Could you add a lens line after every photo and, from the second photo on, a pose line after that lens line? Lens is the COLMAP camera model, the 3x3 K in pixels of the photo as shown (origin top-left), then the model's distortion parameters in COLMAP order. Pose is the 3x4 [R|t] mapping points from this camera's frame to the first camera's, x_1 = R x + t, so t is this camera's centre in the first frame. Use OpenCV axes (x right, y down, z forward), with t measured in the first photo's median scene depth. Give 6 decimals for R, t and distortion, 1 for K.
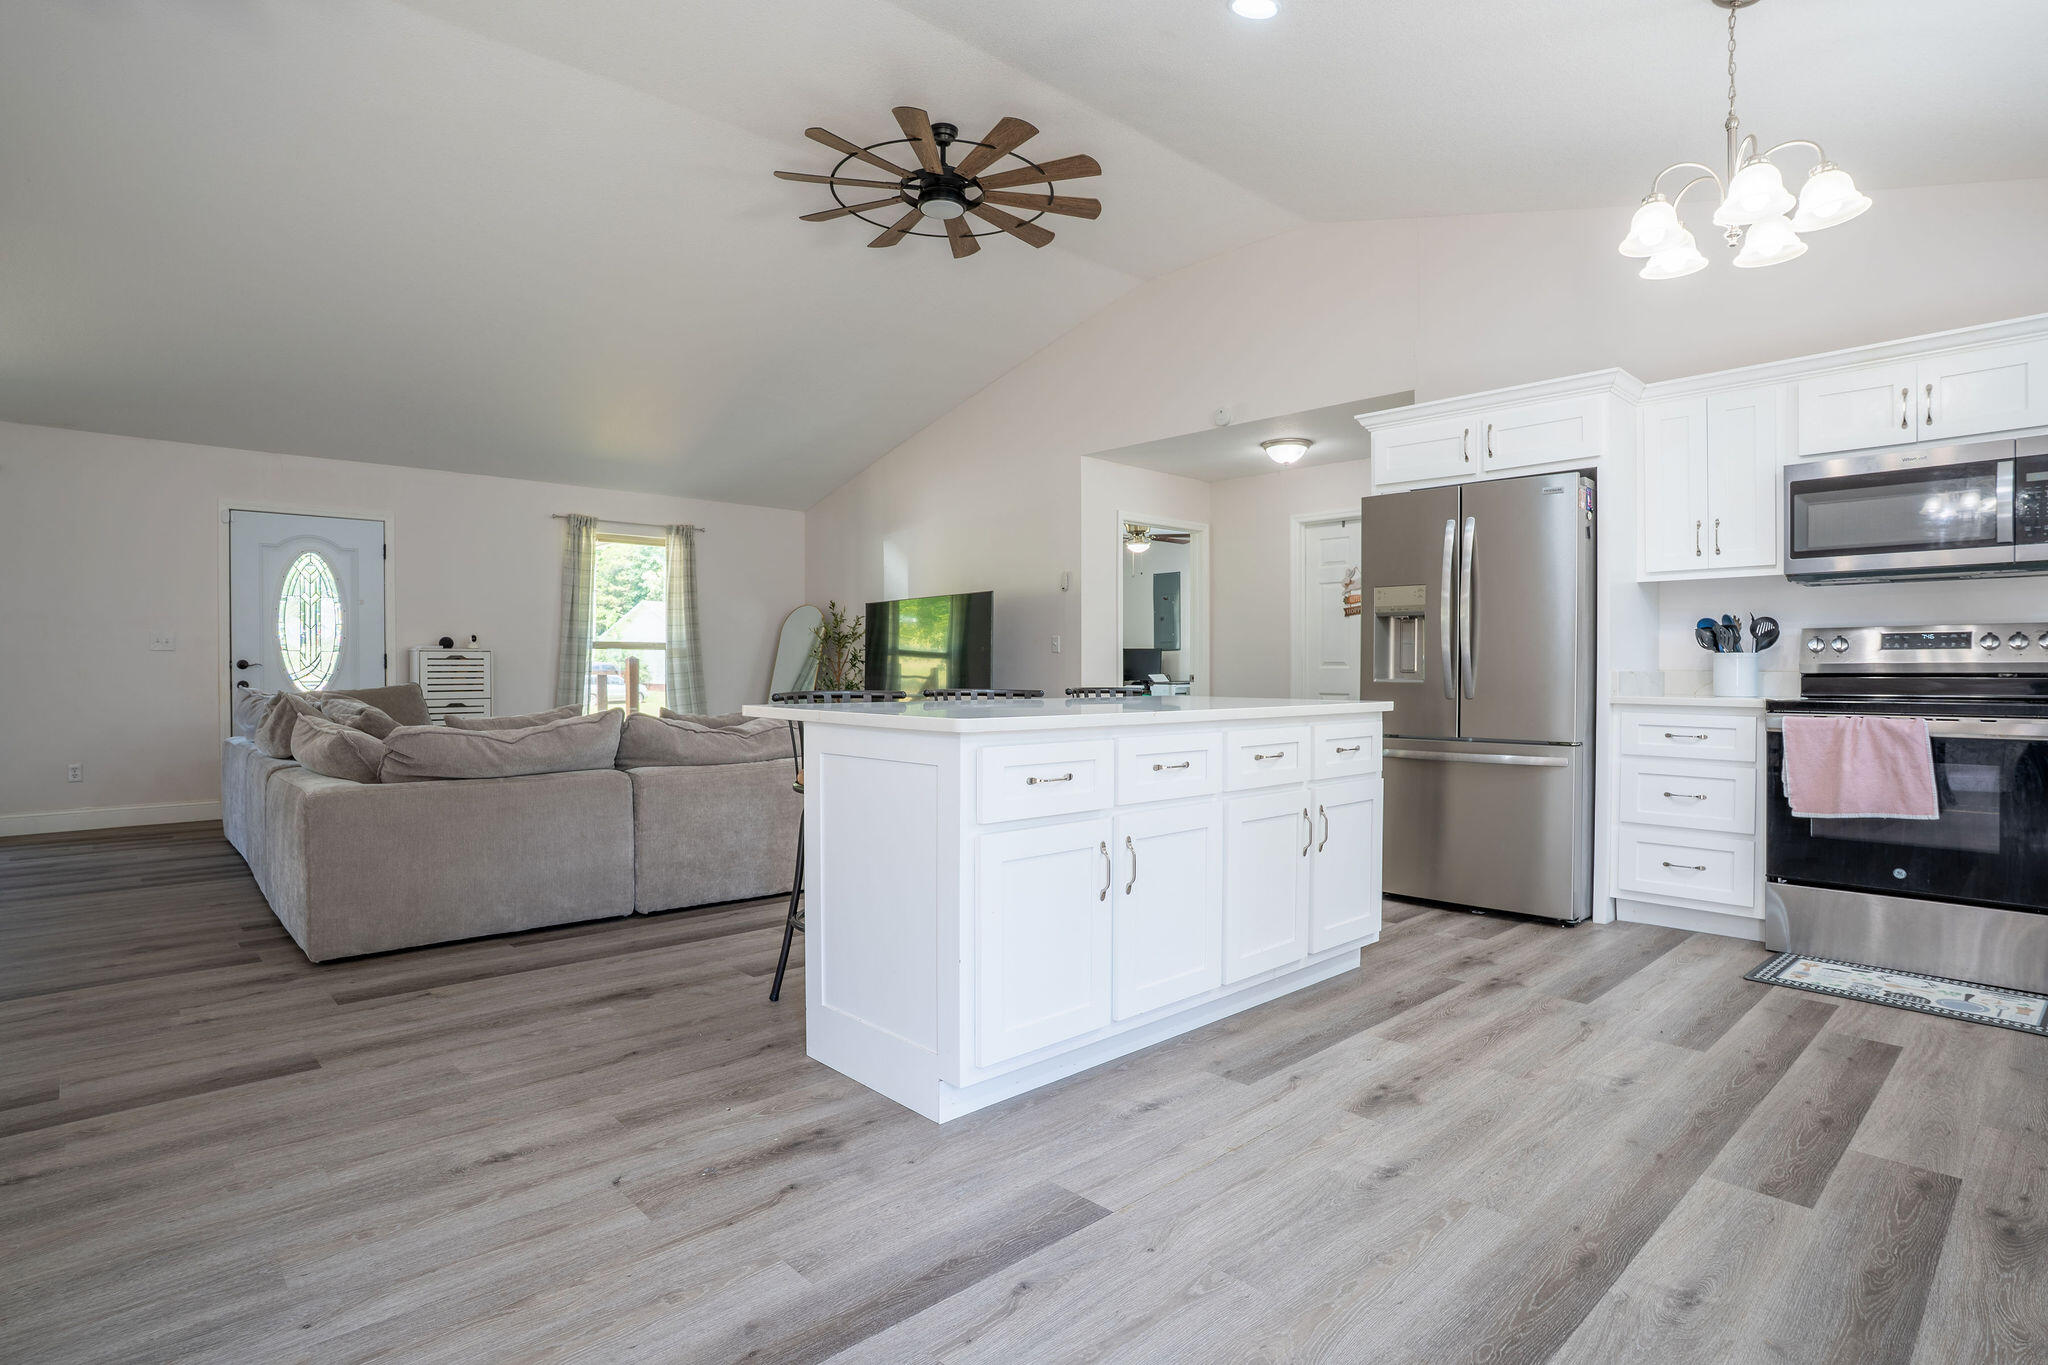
lens RADIAL K [[1045.2, 0, 1018.3], [0, 1045.2, 673.3], [0, 0, 1]] dist [-0.069473, 0.036501]
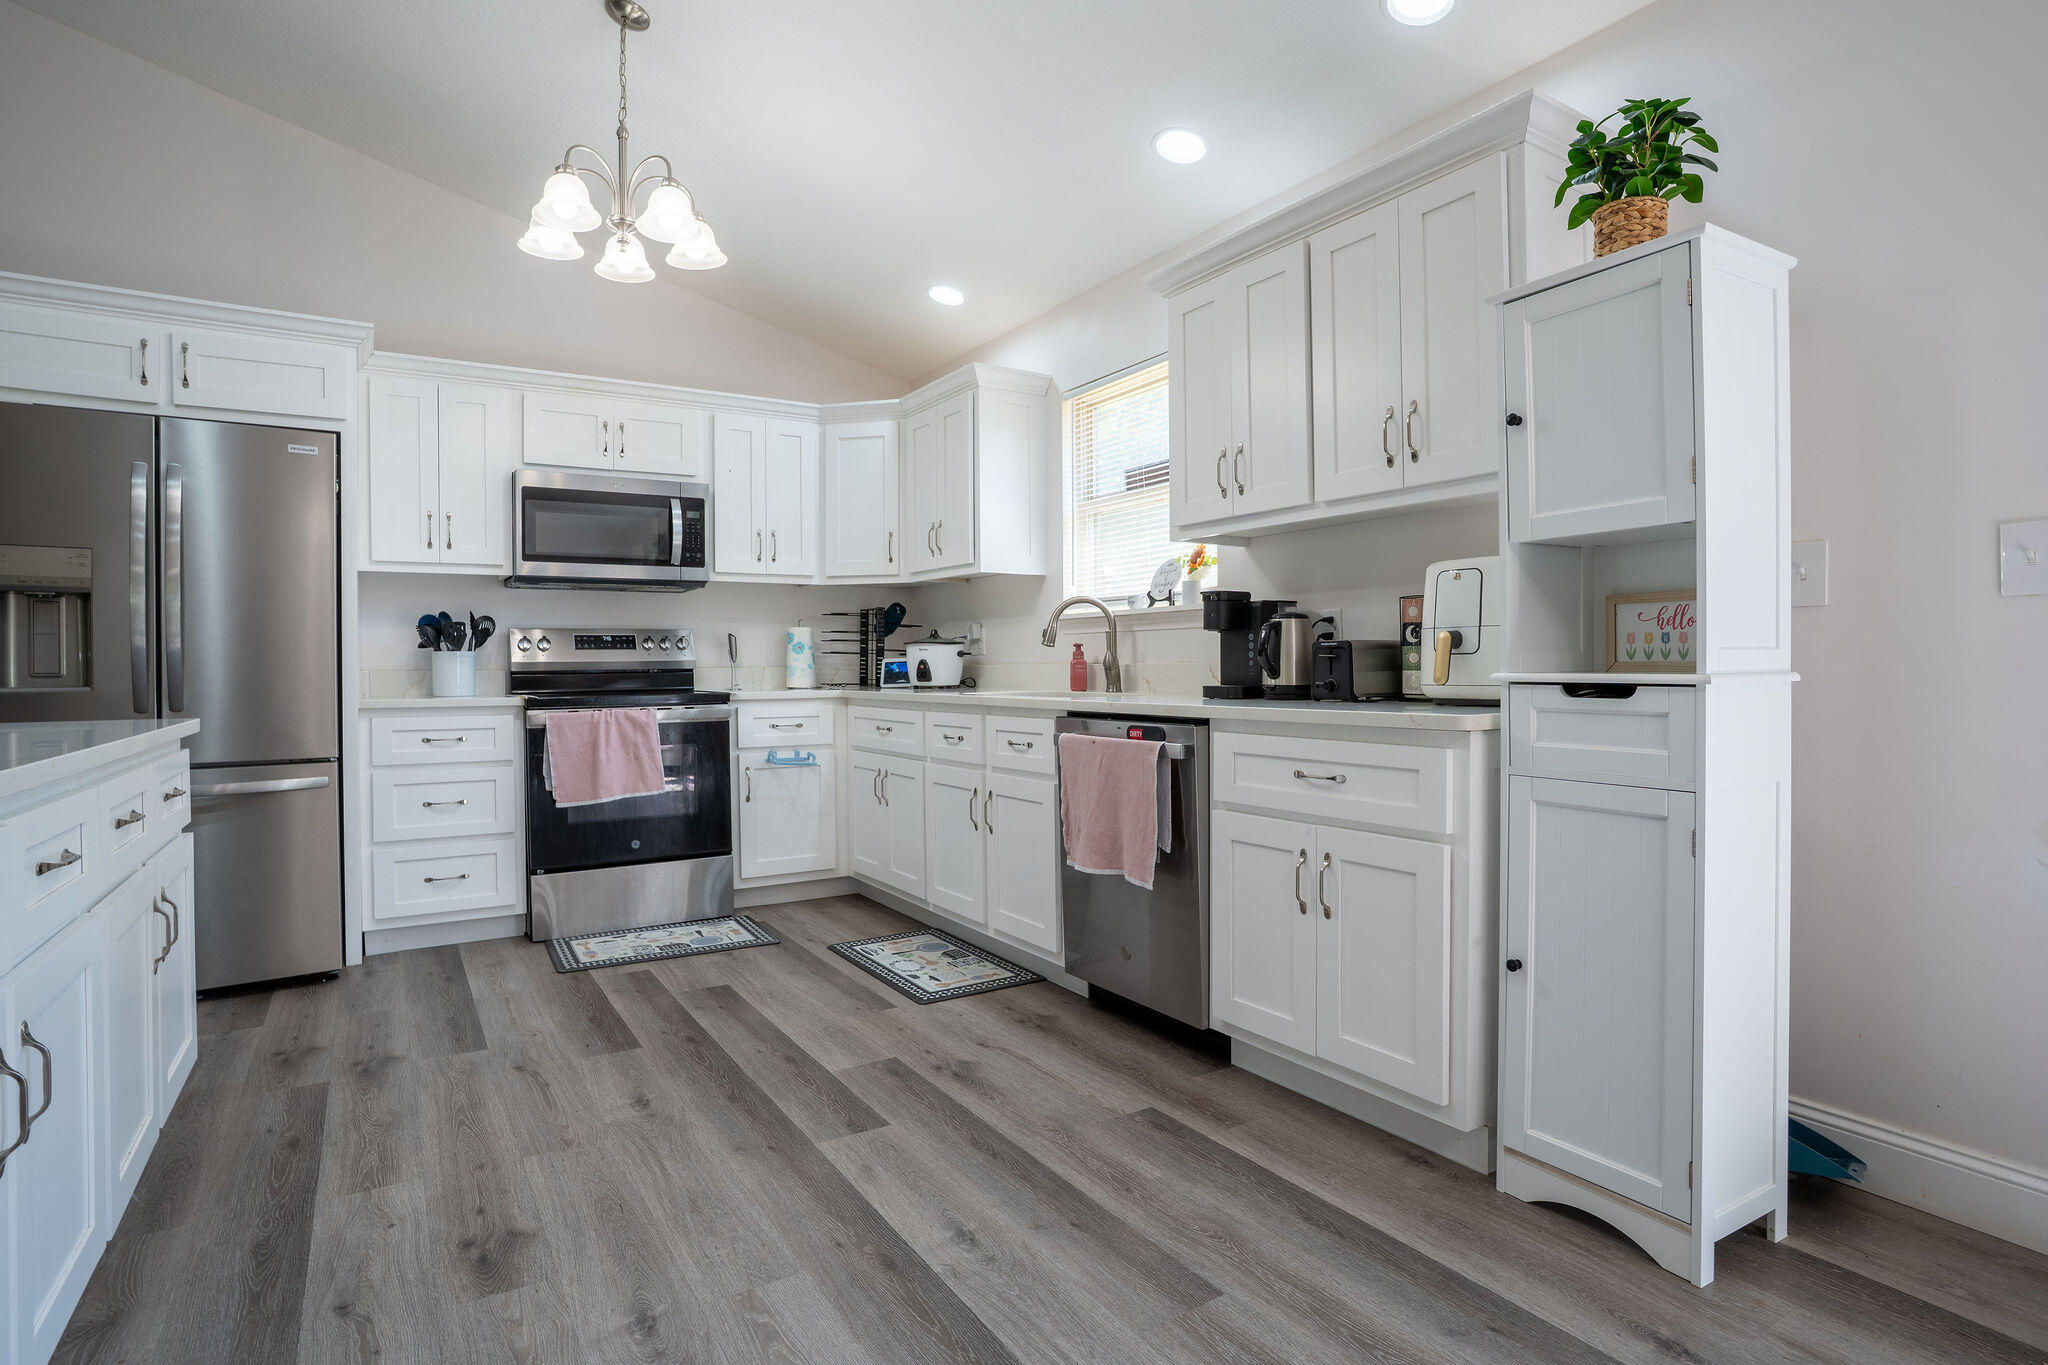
lens RADIAL K [[1045.2, 0, 1018.3], [0, 1045.2, 673.3], [0, 0, 1]] dist [-0.069473, 0.036501]
pose [[0.184314, -0.011729, 0.982797, -0.191442], [0.013006, 0.999870, 0.009493, -0.001664], [-0.982781, 0.011033, 0.184443, 0.335919]]
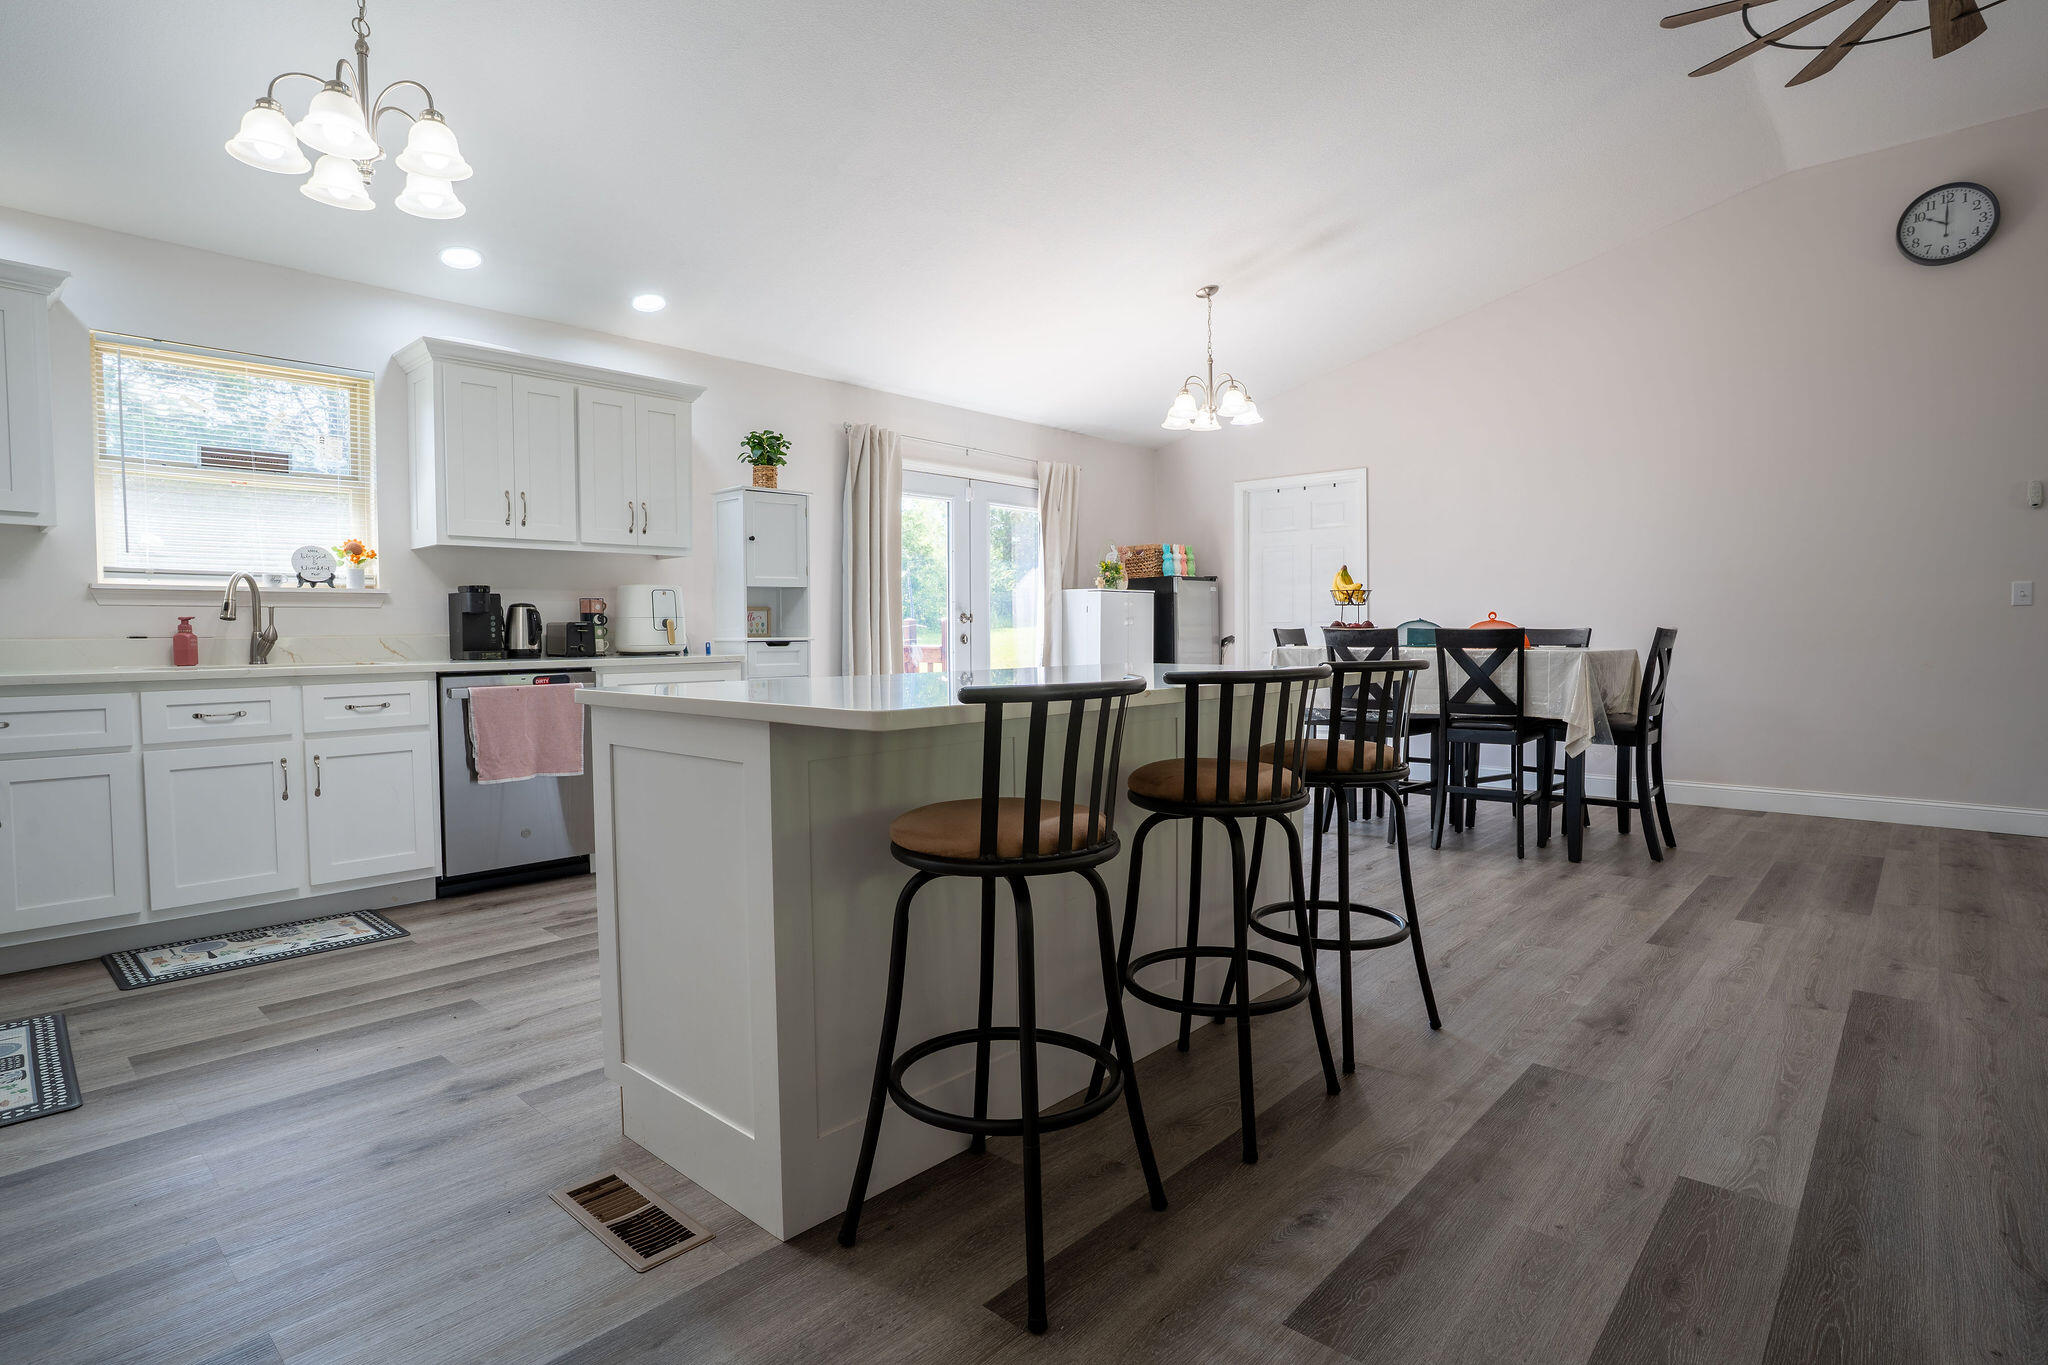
lens RADIAL K [[1045.2, 0, 1018.3], [0, 1045.2, 673.3], [0, 0, 1]] dist [-0.069473, 0.036501]
pose [[-0.996205, 0.008009, -0.086667, 0.150962], [0.003967, 0.998901, 0.046702, -0.009132], [0.086945, 0.046181, -0.995142, 1.588301]]
